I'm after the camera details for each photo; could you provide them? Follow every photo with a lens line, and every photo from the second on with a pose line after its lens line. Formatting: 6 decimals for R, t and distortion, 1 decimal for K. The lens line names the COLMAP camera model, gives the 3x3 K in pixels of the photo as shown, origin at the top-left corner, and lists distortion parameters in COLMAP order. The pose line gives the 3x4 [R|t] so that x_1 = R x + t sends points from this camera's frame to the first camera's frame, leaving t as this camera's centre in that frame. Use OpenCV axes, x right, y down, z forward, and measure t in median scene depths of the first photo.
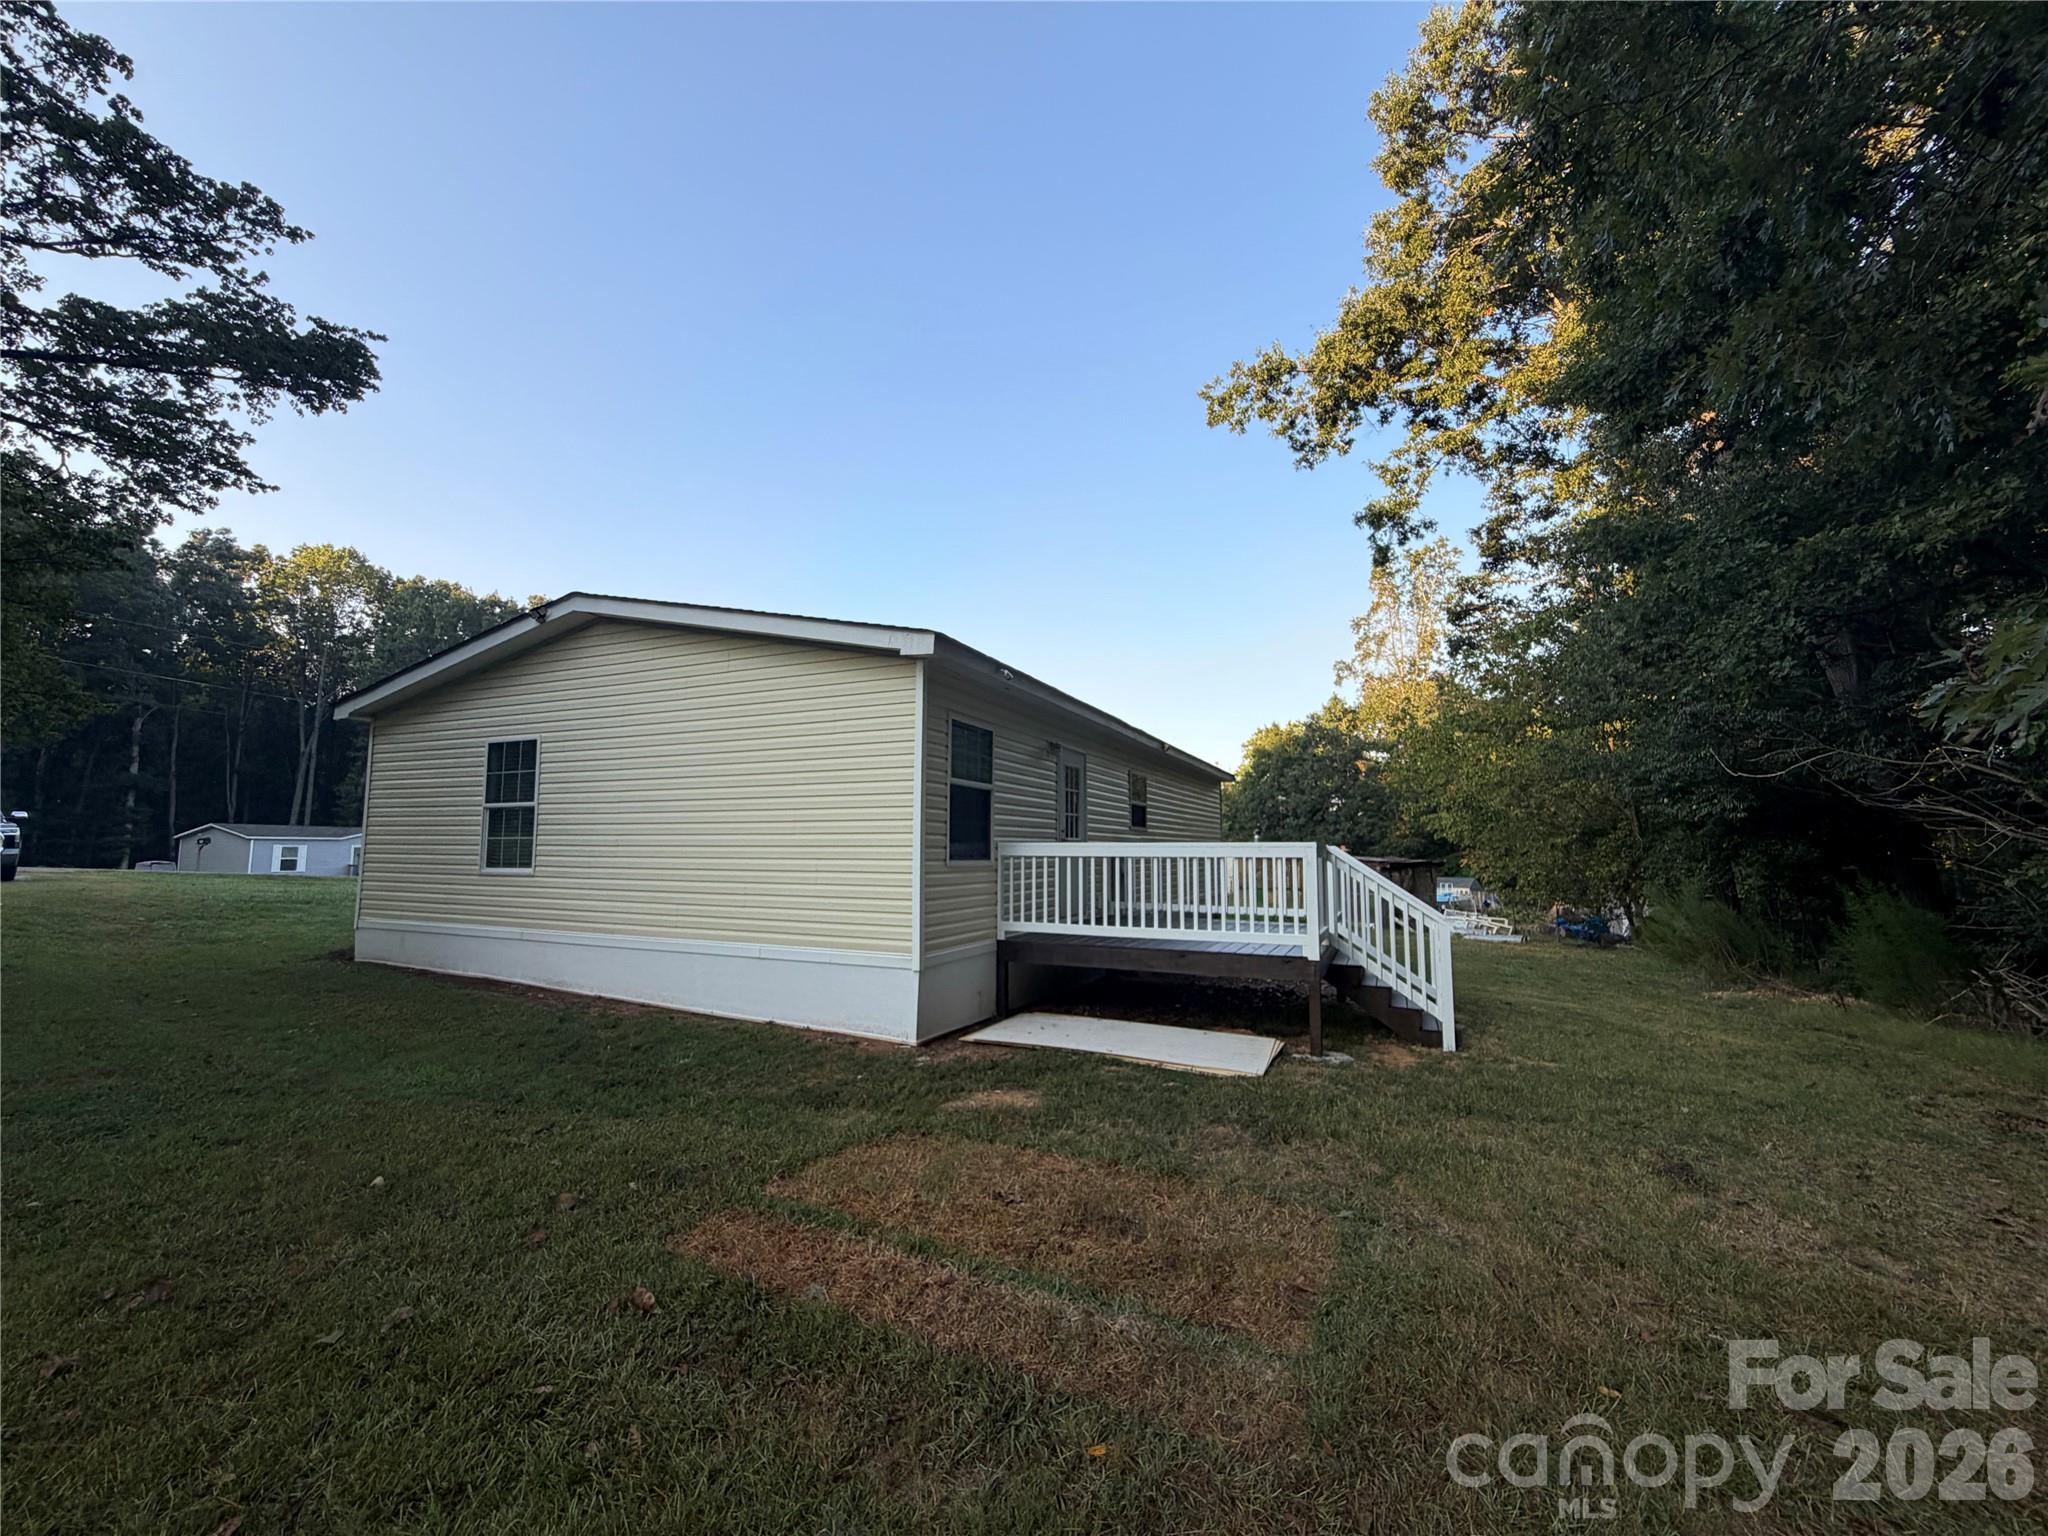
lens RADIAL K [[817.2, 0, 1023.5], [0, 817.2, 772.6], [0, 0, 1]] dist [-0.000831, 0.000689]
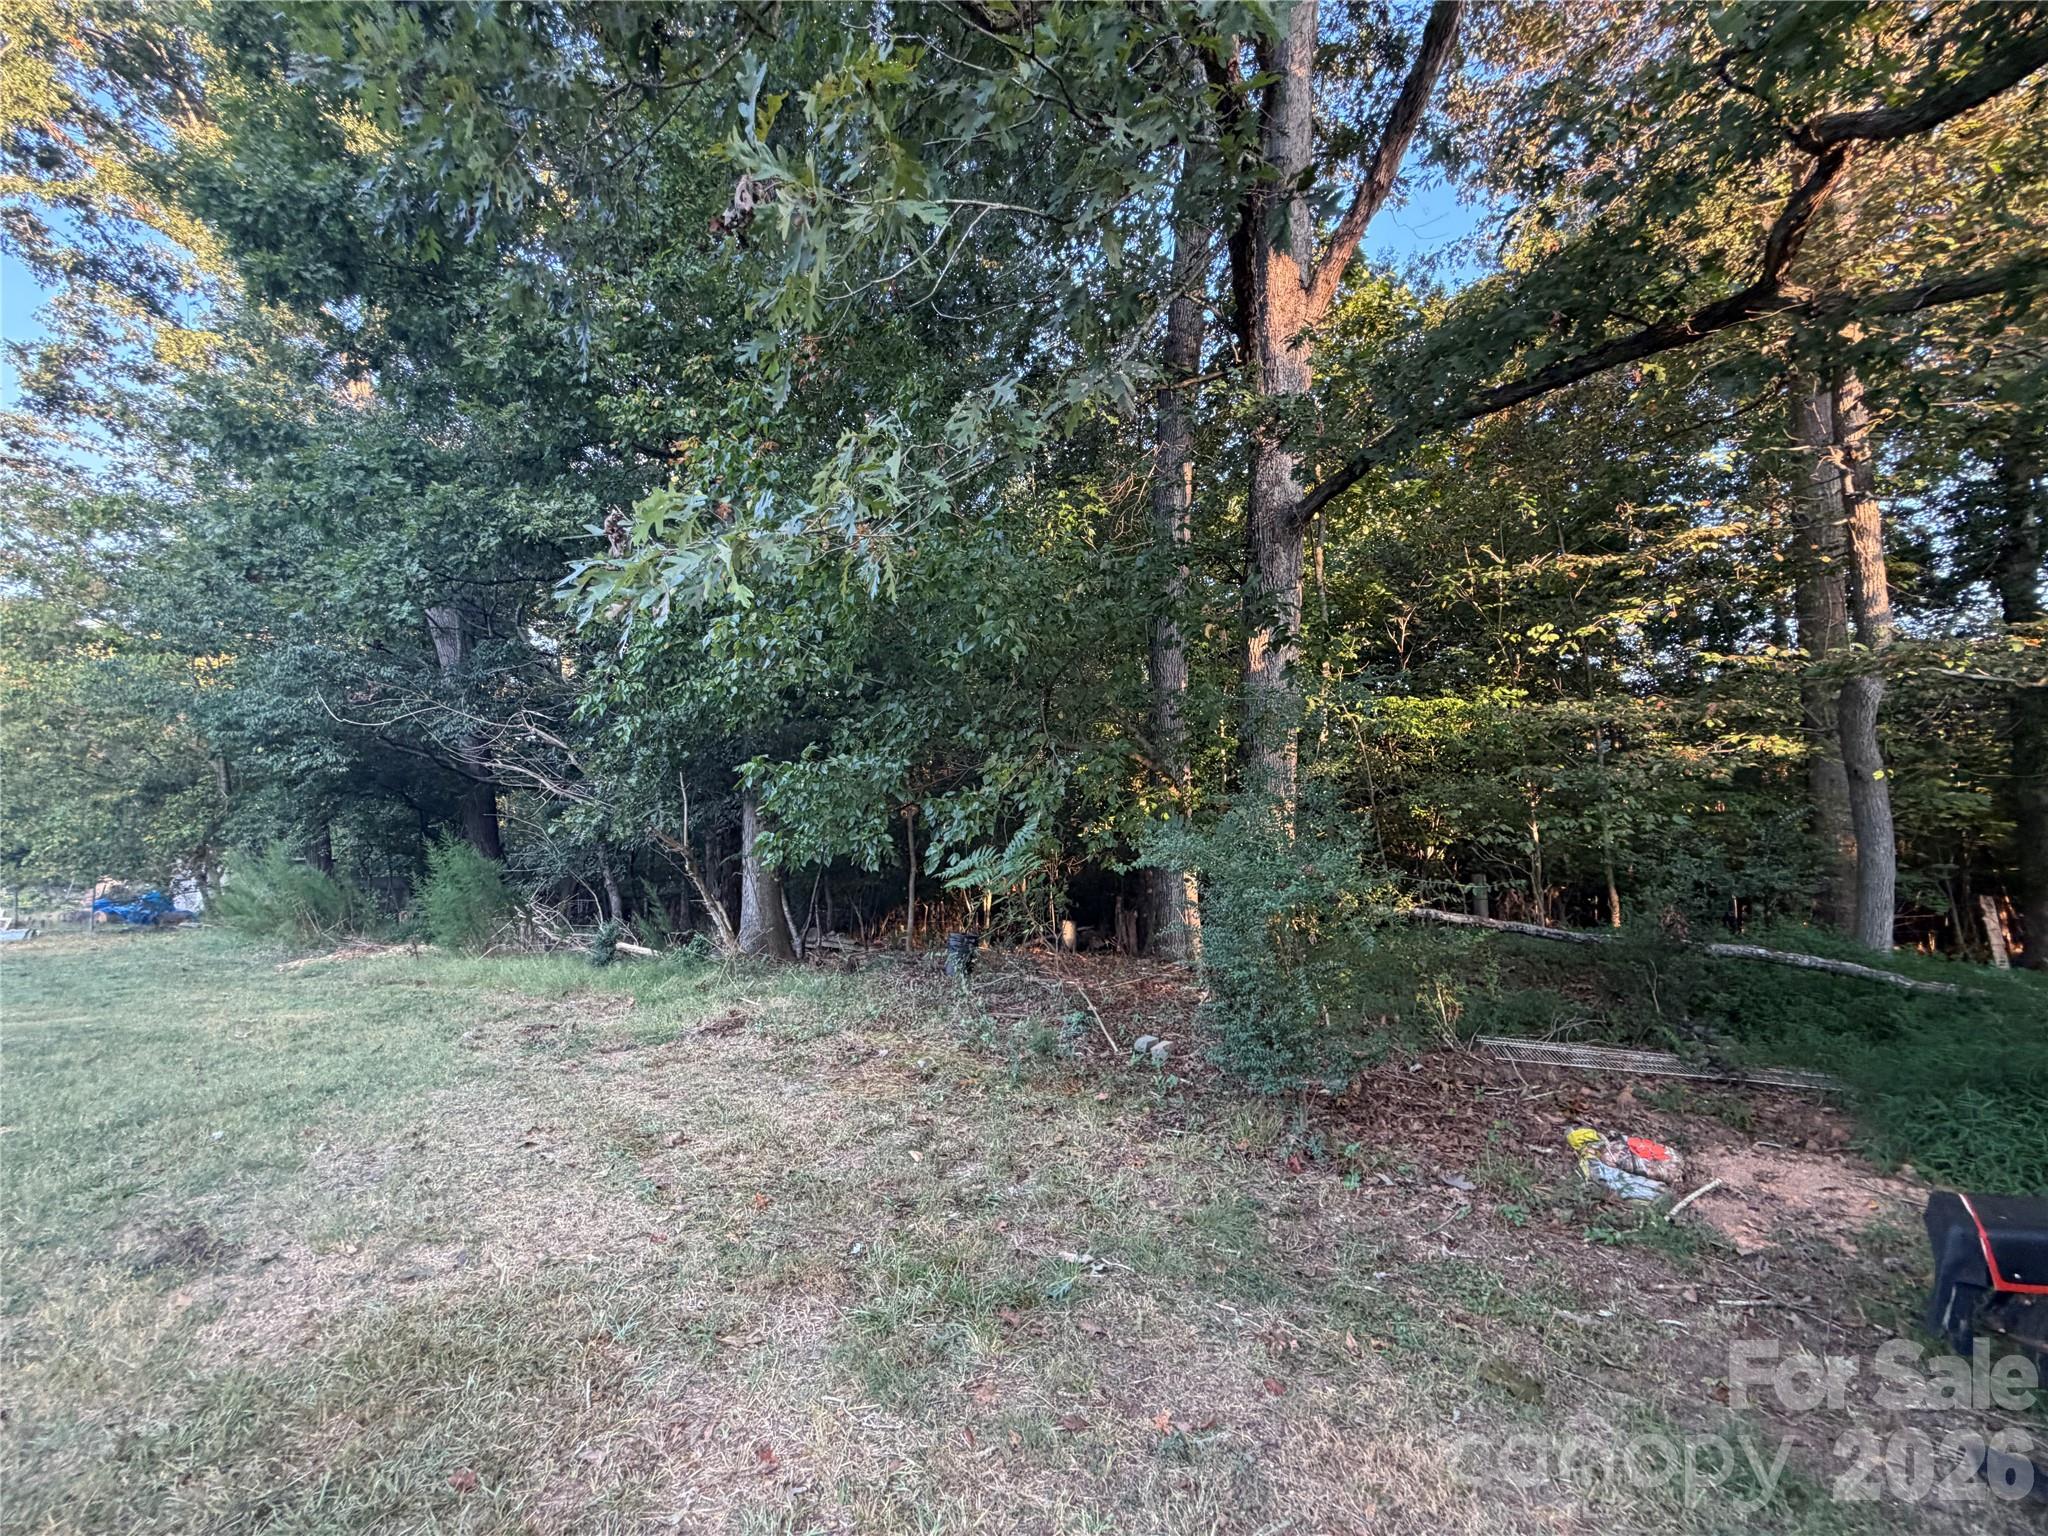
lens RADIAL K [[817.2, 0, 1016.7], [0, 817.2, 771.6], [0, 0, 1]] dist [-0.000831, 0.000689]
pose [[0.162161, 0.048332, 0.985580, 0.087773], [-0.090125, 0.995351, -0.033983, 0.019504], [-0.982640, -0.083315, 0.165763, 0.092006]]
